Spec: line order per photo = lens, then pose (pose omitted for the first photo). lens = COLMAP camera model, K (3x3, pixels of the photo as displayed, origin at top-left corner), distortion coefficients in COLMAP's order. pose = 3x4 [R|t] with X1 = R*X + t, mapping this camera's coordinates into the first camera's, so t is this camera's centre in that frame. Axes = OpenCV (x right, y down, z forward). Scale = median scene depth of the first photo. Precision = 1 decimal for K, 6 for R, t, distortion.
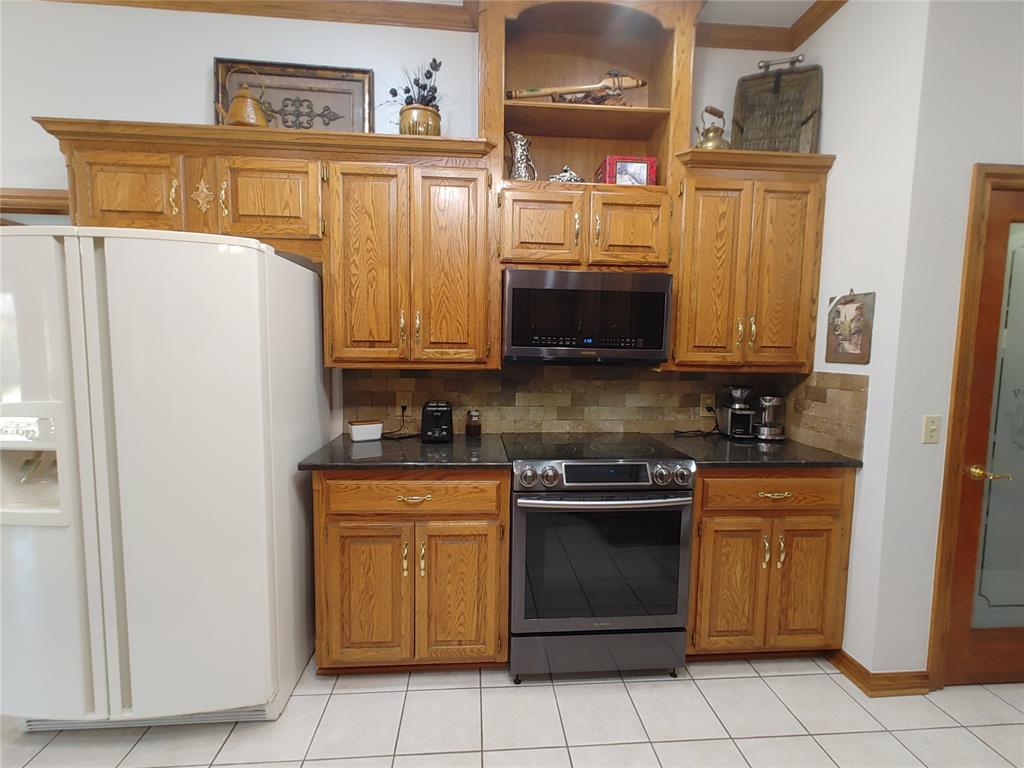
lens RADIAL K [[465.6, 0, 512.0], [0, 465.6, 384.0], [0, 0, 1]] dist [0.000114, 0.000039]
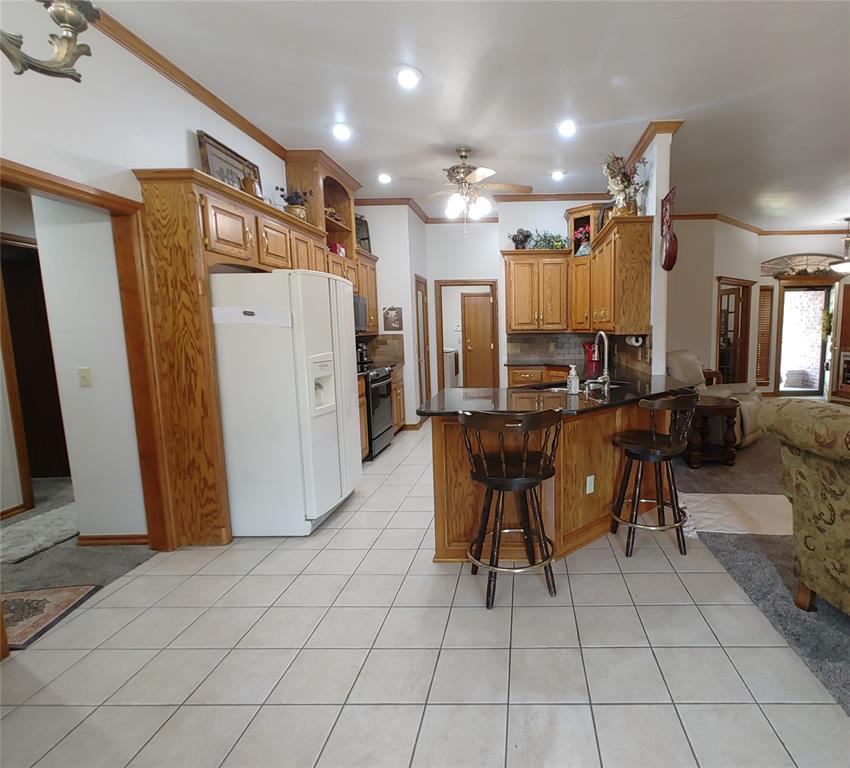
lens RADIAL K [[464.8, 0, 425.0], [0, 464.8, 384.0], [0, 0, 1]] dist [0.000538, -0.000013]
pose [[0.270219, -0.138189, 0.952830, -2.036075], [0.108651, 0.987701, 0.112434, -0.018007], [-0.956649, 0.073144, 0.281910, -0.008007]]
